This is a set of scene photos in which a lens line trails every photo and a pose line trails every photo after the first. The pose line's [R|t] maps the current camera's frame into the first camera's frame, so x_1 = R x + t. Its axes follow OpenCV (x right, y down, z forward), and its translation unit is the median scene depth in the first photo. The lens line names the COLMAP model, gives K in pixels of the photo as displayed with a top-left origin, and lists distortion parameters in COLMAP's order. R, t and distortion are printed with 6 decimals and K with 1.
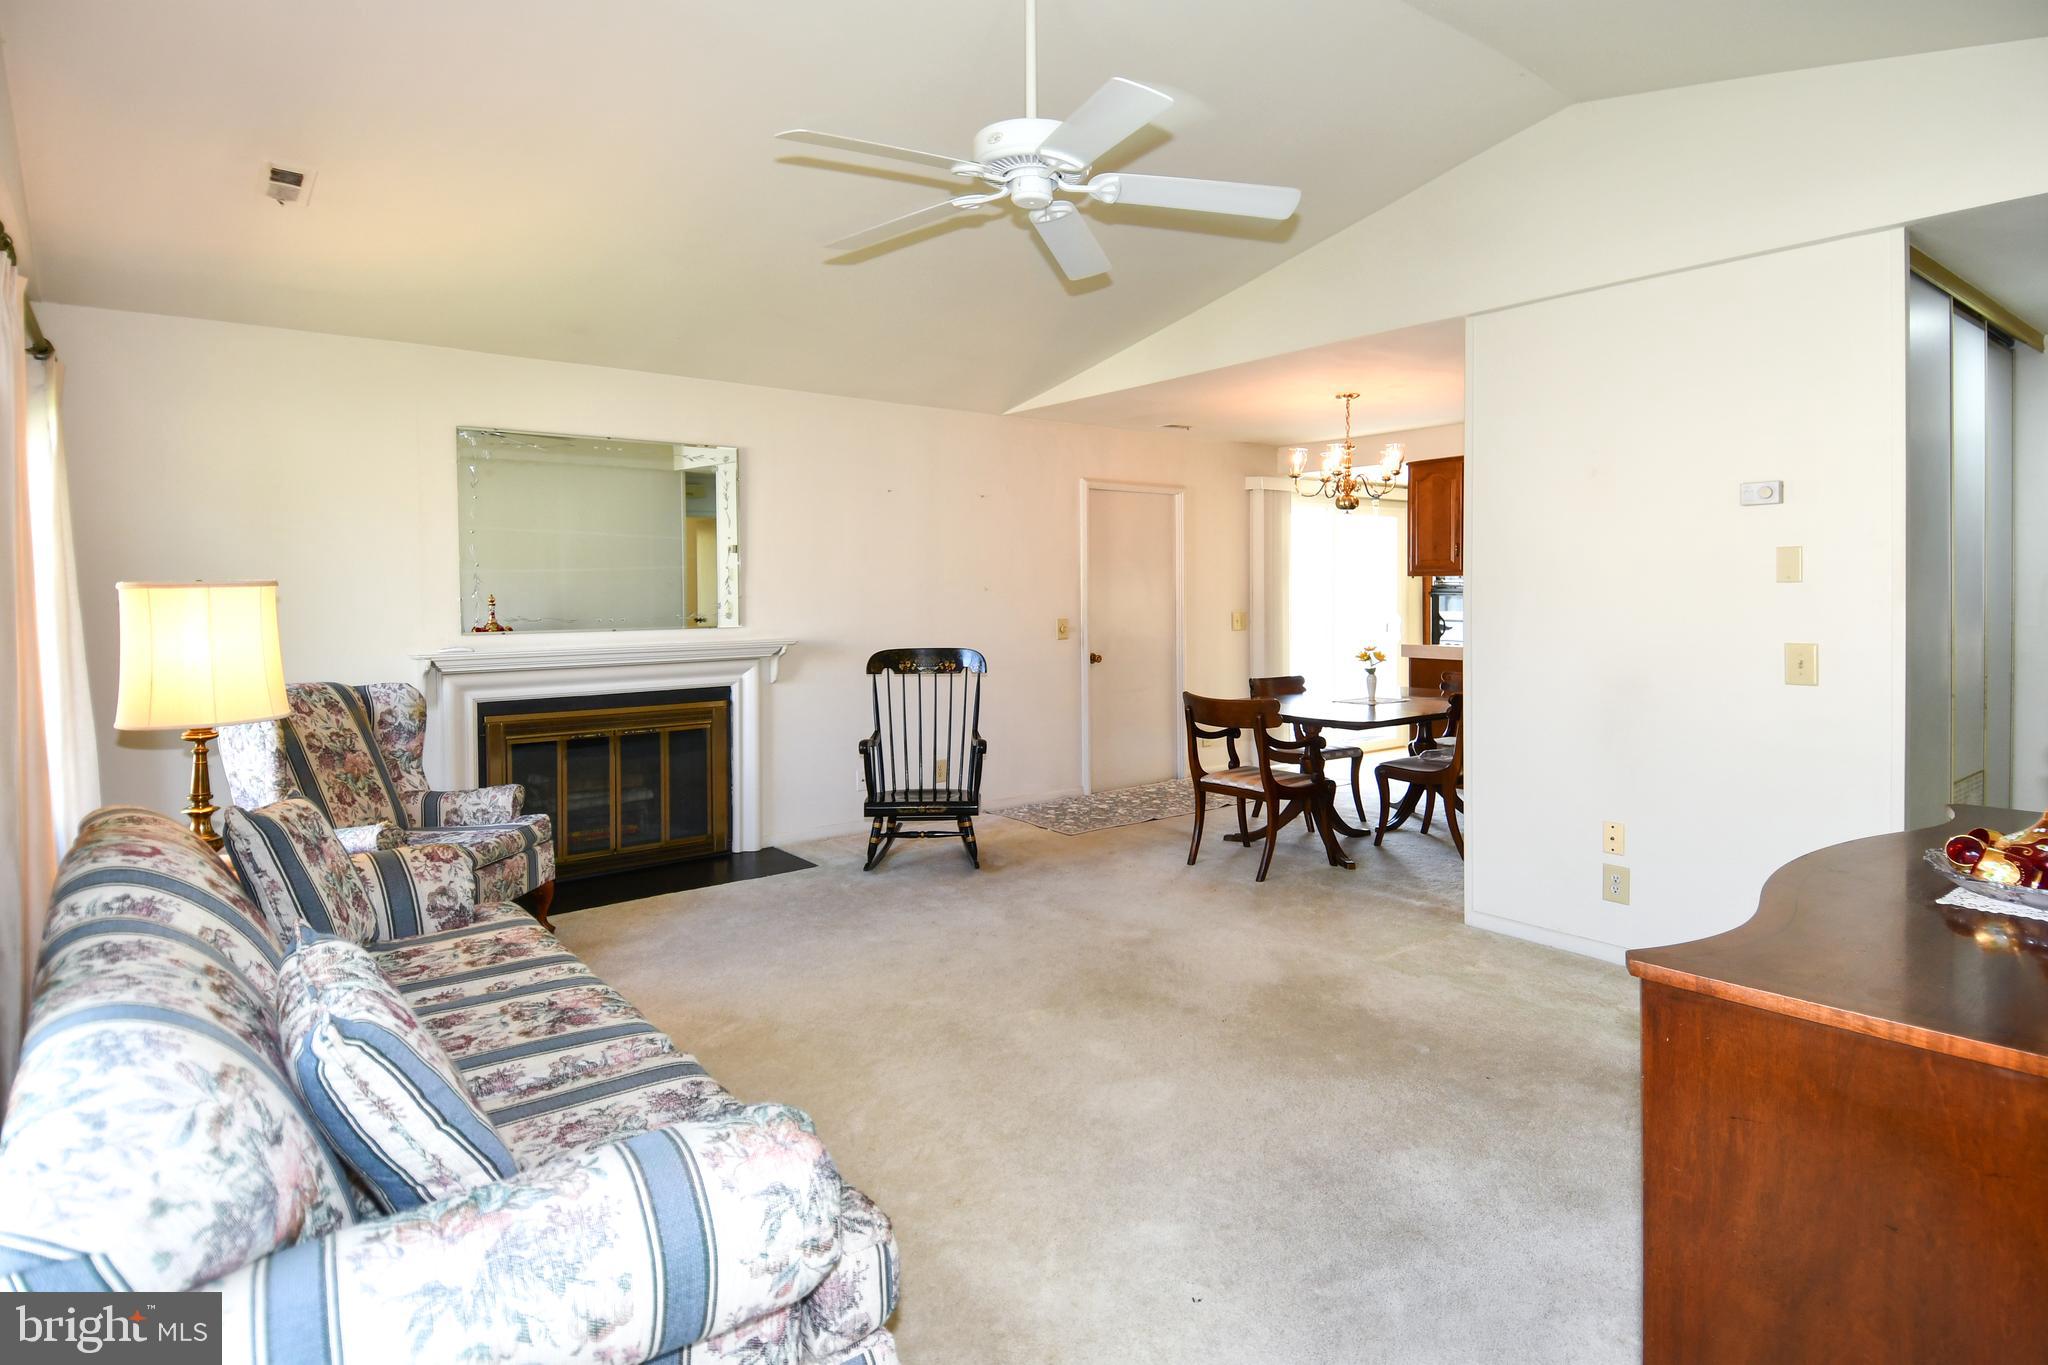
lens RADIAL K [[1122.5, 0, 1082.7], [0, 1122.5, 676.2], [0, 0, 1]] dist [0.073226, -0.071557]
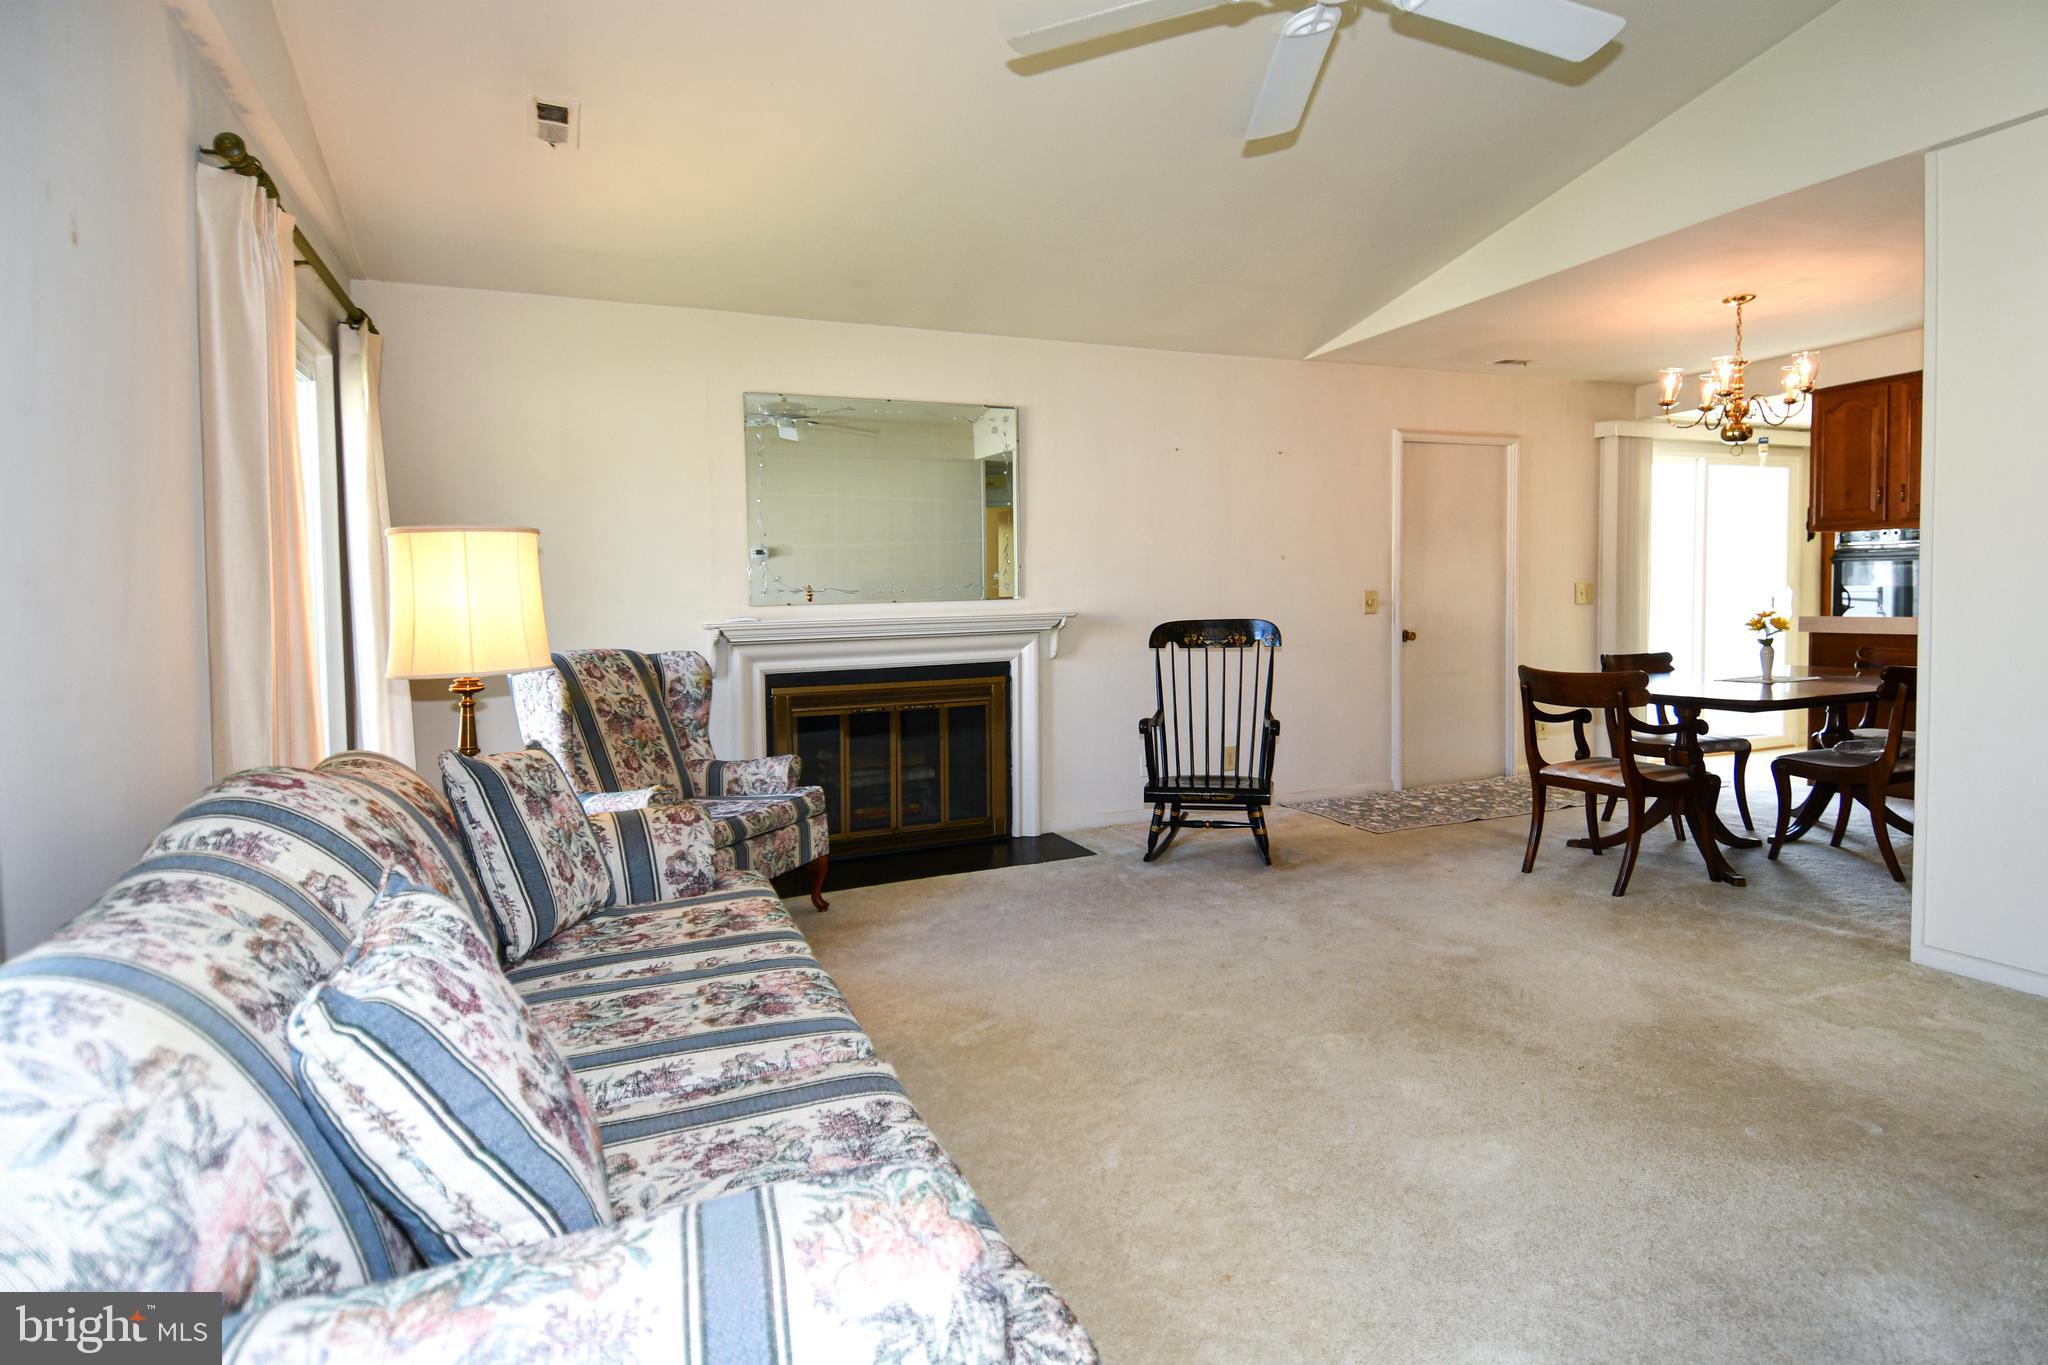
lens RADIAL K [[1157.6, 0, 1110.7], [0, 1157.6, 691.3], [0, 0, 1]] dist [0.054747, -0.064228]
pose [[0.971729, 0.007535, -0.235977, -0.001196], [-0.003912, 0.999867, 0.015817, 0.039068], [0.236065, -0.014447, 0.971630, 0.166558]]
